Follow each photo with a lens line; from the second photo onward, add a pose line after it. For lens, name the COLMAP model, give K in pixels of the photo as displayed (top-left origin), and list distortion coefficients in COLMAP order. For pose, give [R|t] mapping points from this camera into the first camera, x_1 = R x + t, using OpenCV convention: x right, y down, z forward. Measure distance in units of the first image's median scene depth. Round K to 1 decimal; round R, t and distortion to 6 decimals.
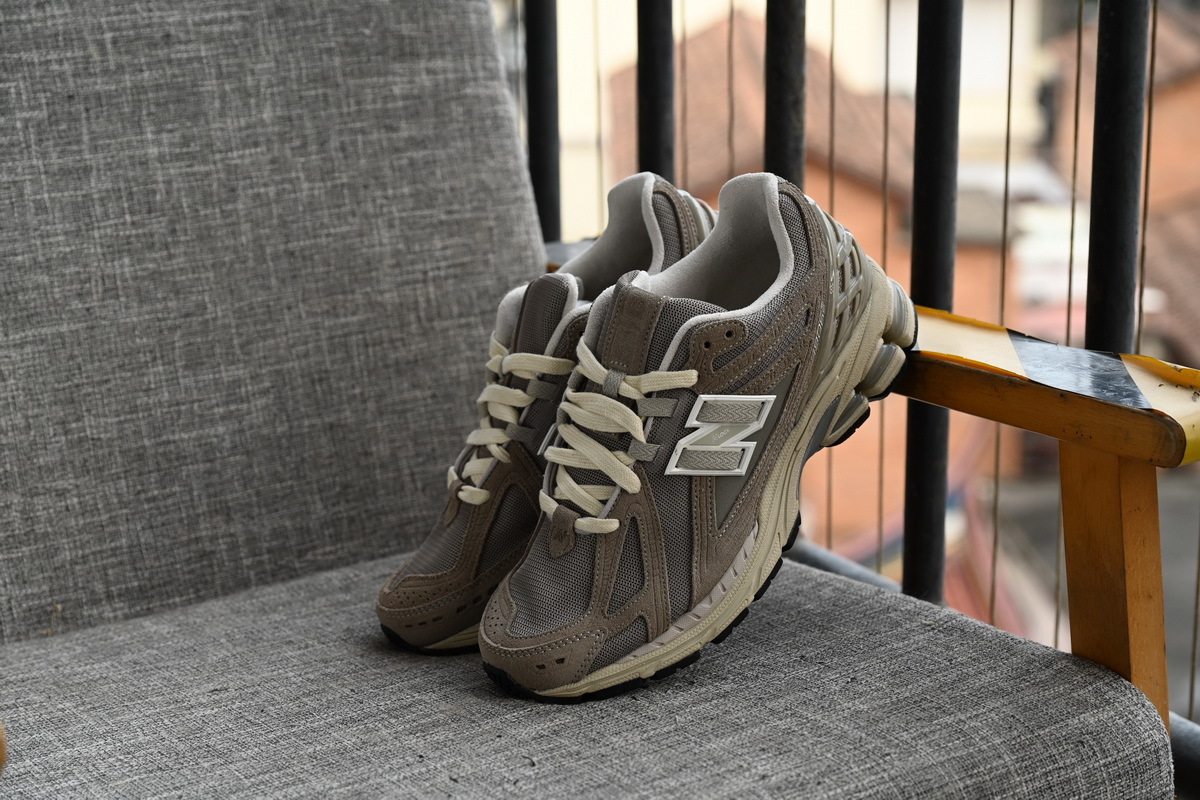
lens RADIAL K [[2324.5, 0, 590.4], [0, 2324.5, 394.5], [0, 0, 1]] dist [0.048594, 0.000000]
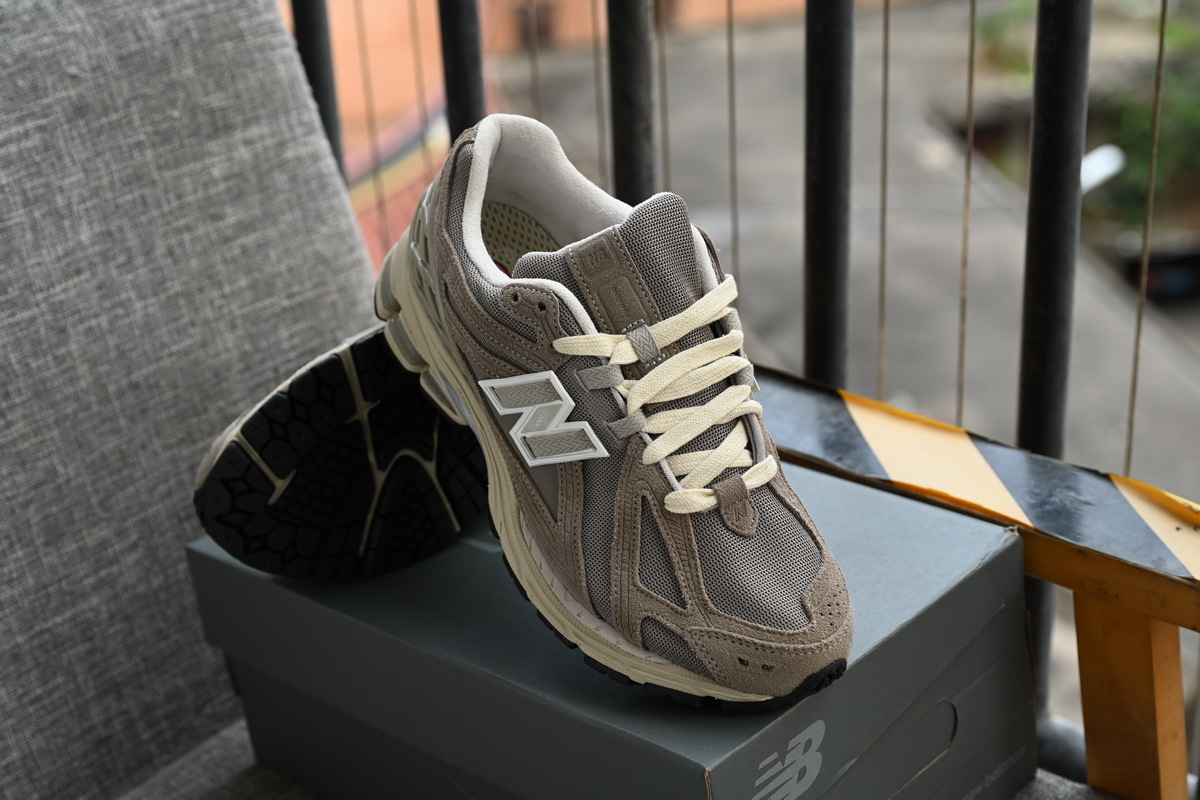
lens RADIAL K [[2165.3, 0, 598.0], [0, 2165.3, 396.2], [0, 0, 1]] dist [0.043134, 0.000000]
pose [[0.968263, -0.143032, 0.204958, -0.129597], [0.100808, 0.973892, 0.203402, -0.210313], [-0.228700, -0.176285, 0.957403, 0.165917]]
